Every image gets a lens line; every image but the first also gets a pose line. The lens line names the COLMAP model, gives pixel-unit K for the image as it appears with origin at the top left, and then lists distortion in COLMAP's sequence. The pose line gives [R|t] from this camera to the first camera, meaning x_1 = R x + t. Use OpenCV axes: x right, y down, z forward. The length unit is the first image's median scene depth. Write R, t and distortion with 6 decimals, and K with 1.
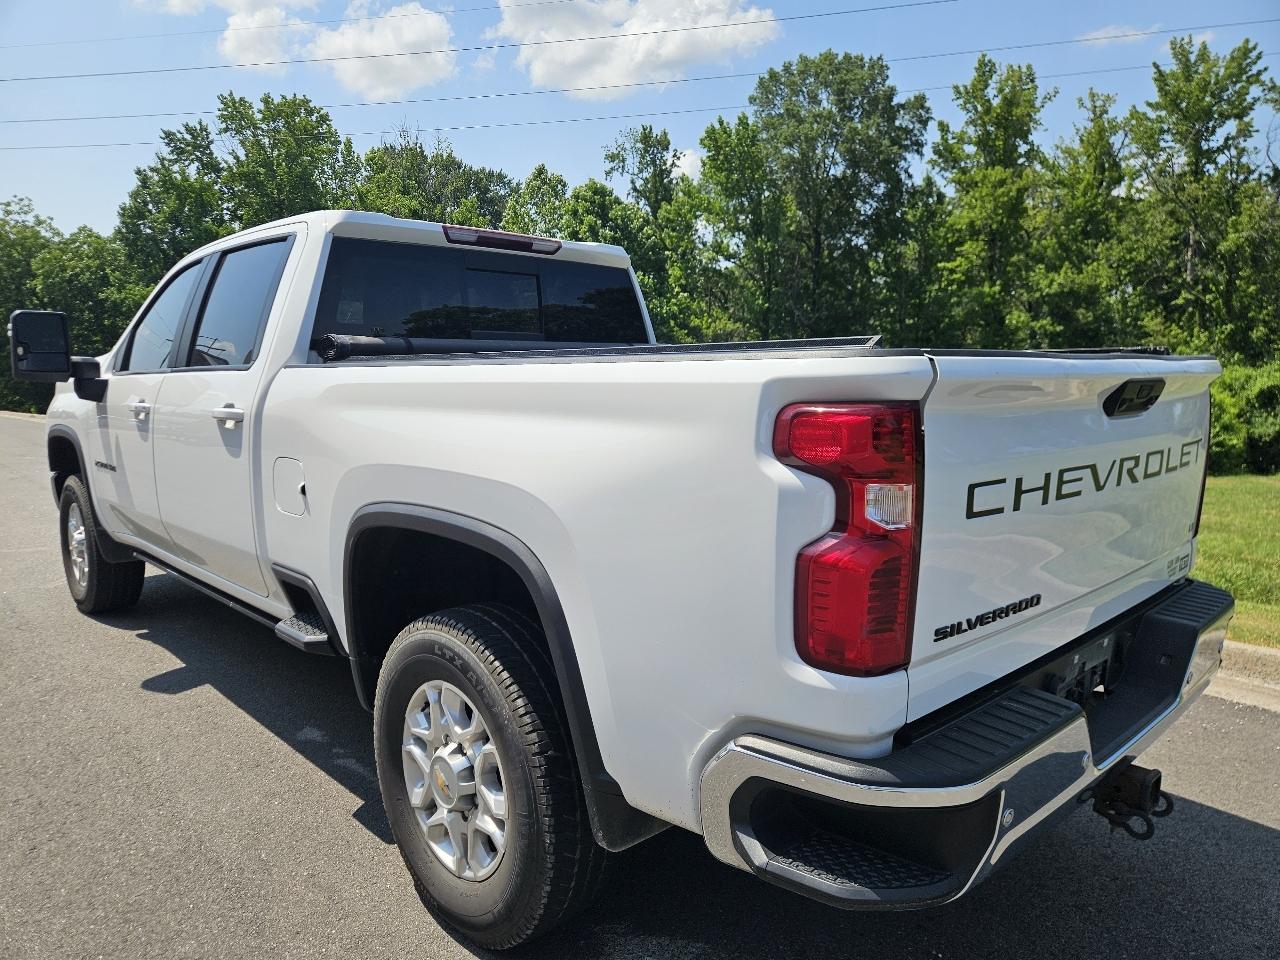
lens RADIAL K [[856.3, 0, 621.7], [0, 856.3, 495.2], [0, 0, 1]] dist [0.061402, -0.045421]
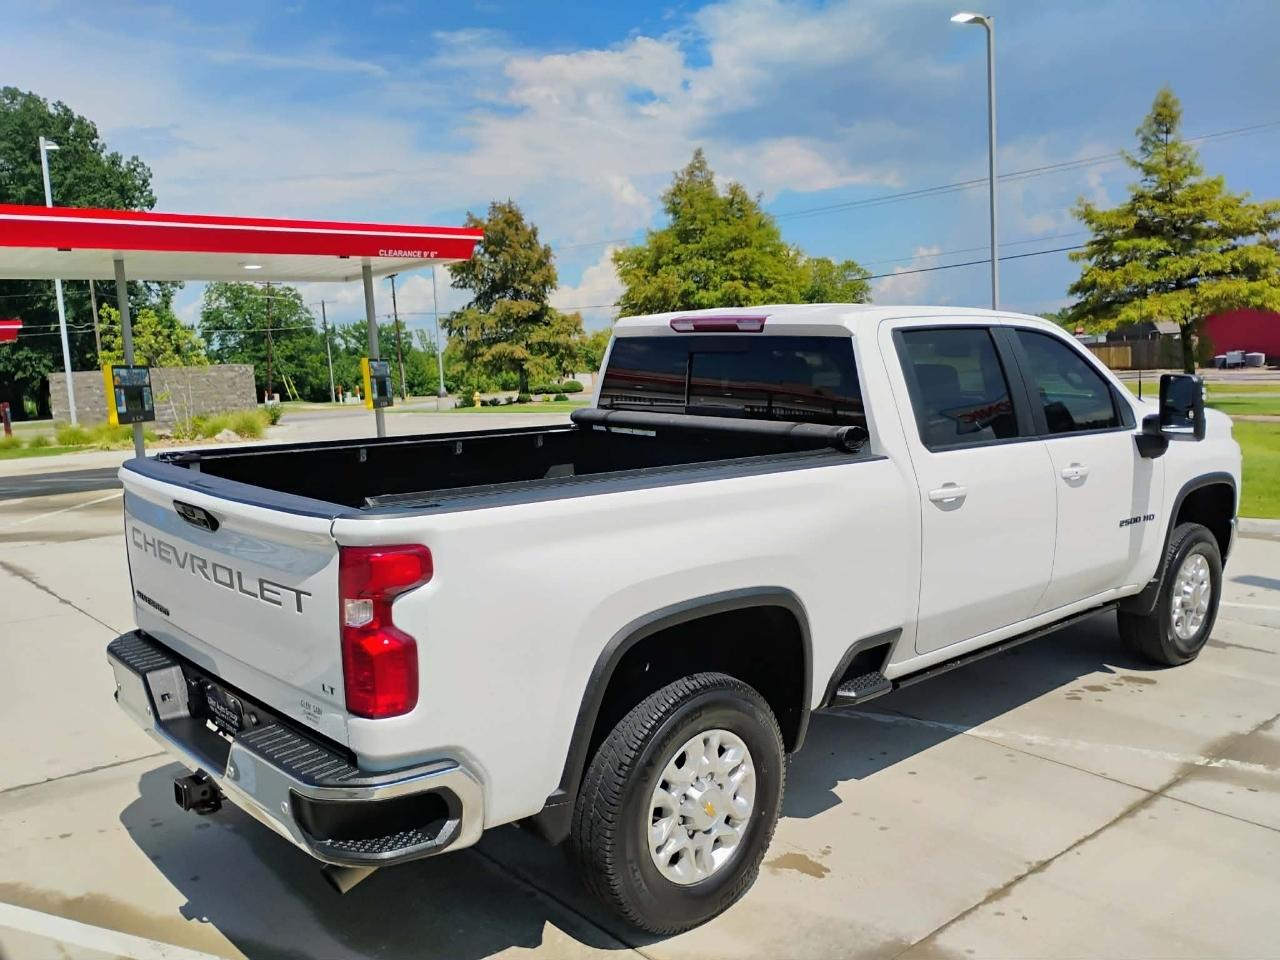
lens RADIAL K [[1069.1, 0, 639.7], [0, 1069.1, 478.8], [0, 0, 1]] dist [0.057693, -0.079194]
pose [[-0.004782, 0.138120, -0.990404, 1.617249], [-0.141853, 0.980306, 0.137397, -0.358779], [0.989876, 0.141148, 0.014905, 1.174978]]
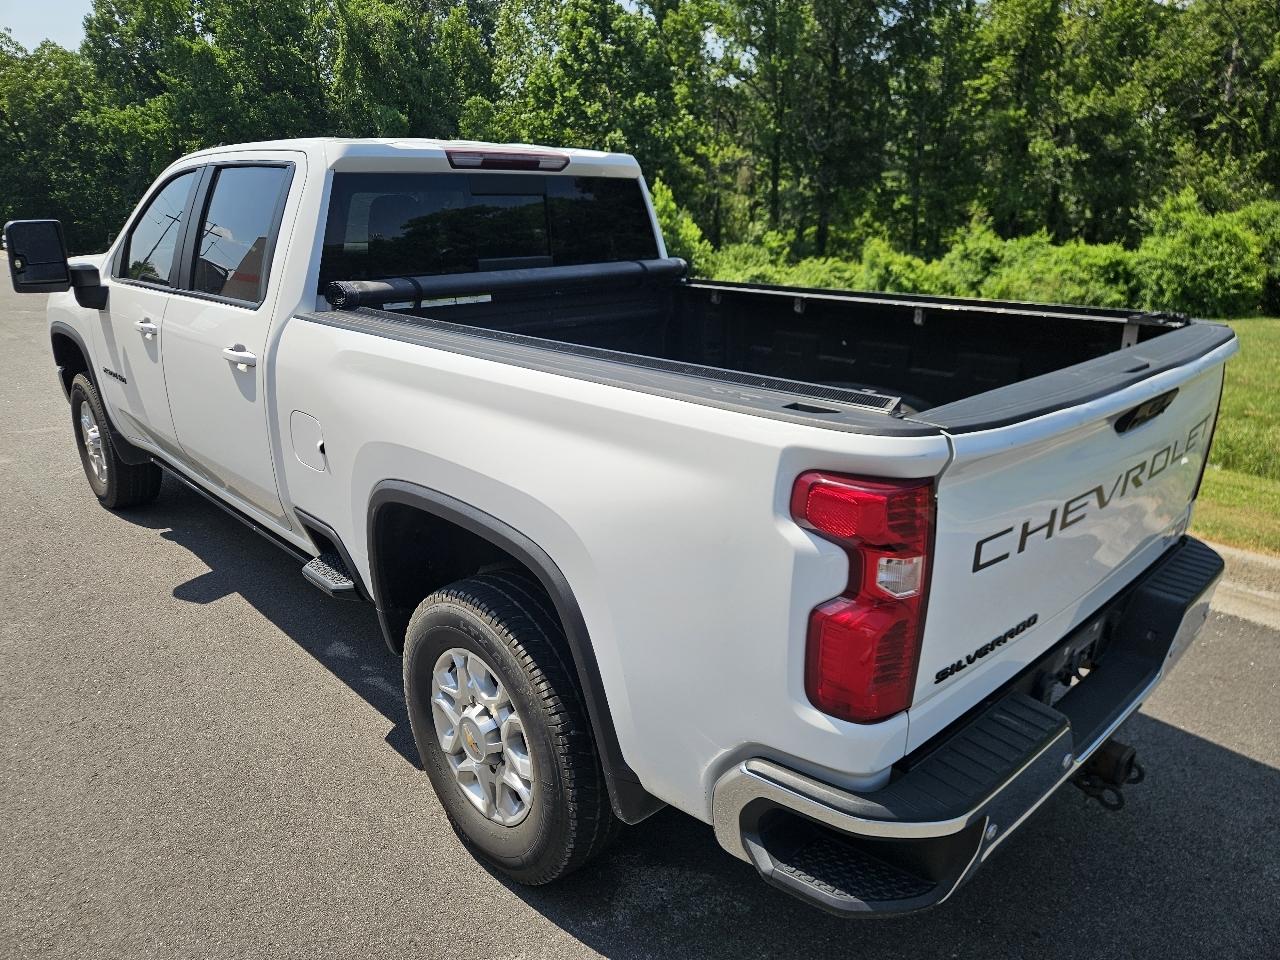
lens RADIAL K [[856.3, 0, 622.1], [0, 856.3, 477.4], [0, 0, 1]] dist [0.061402, -0.045421]
pose [[0.999998, -0.000328, -0.001948, -0.012985], [0.000656, 0.985309, 0.170780, -0.145241], [0.001864, -0.170781, 0.985307, -0.007981]]
